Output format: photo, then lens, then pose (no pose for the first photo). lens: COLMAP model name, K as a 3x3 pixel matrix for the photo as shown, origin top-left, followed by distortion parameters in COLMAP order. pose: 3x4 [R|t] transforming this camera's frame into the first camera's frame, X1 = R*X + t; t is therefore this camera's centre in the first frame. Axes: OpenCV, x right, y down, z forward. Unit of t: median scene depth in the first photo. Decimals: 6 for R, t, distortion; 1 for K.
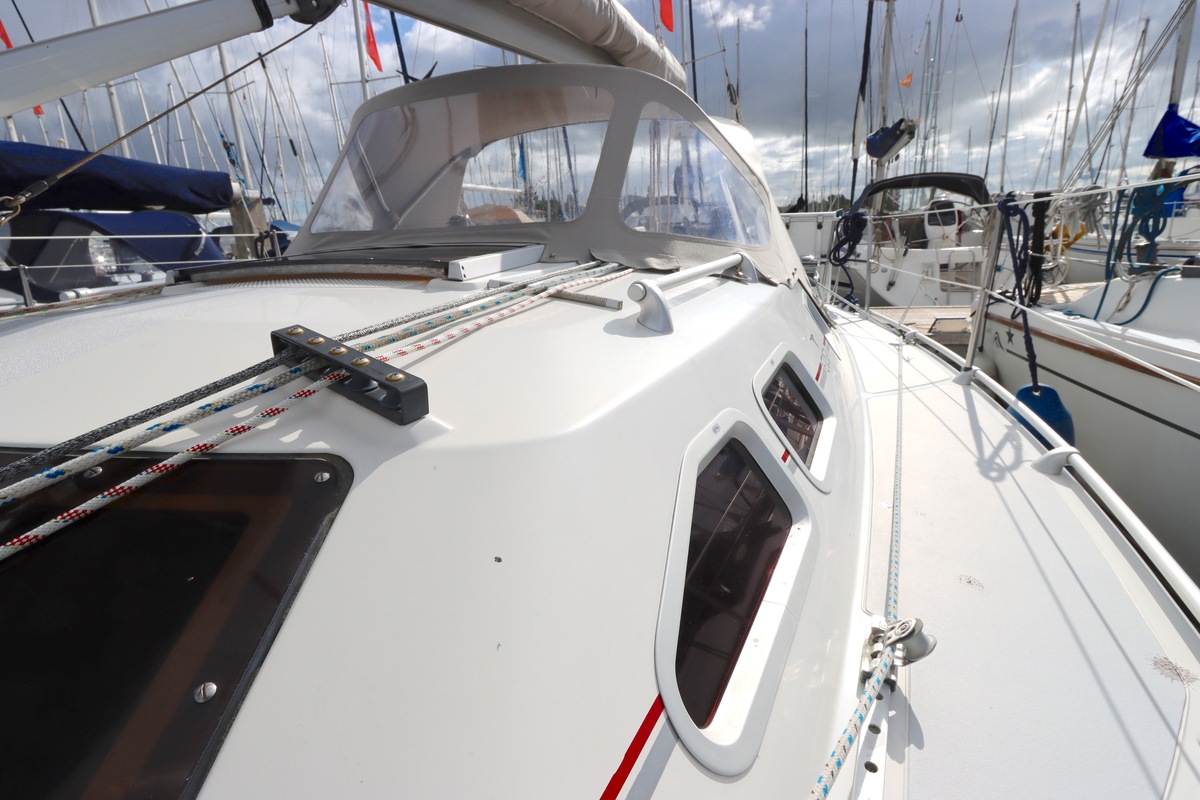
lens RADIAL K [[618.8, 0, 606.8], [0, 618.8, 402.2], [0, 0, 1]] dist [-0.012153, -0.003023]
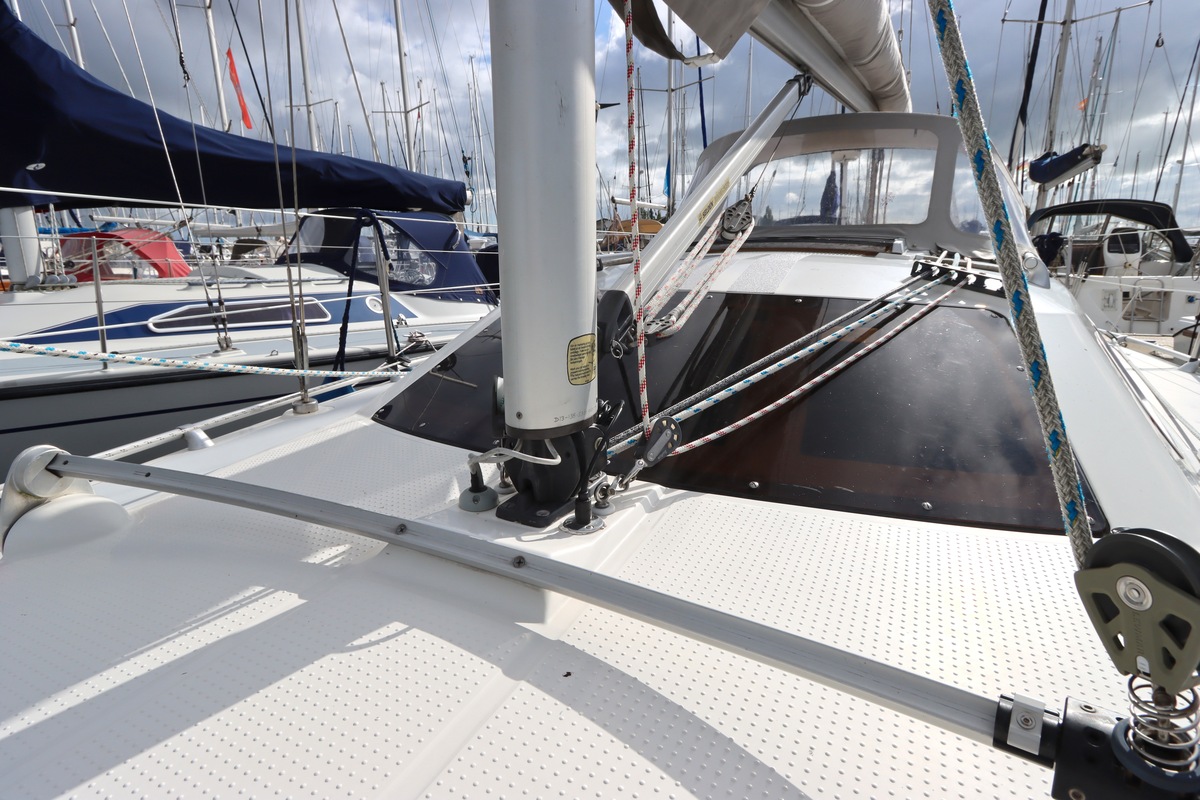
lens RADIAL K [[618.8, 0, 592.3], [0, 618.8, 402.8], [0, 0, 1]] dist [-0.012153, -0.003023]
pose [[0.981476, 0.081580, -0.173346, -0.090866], [-0.085607, 0.996203, -0.015865, 0.034623], [0.171394, 0.030411, 0.984733, -0.084864]]
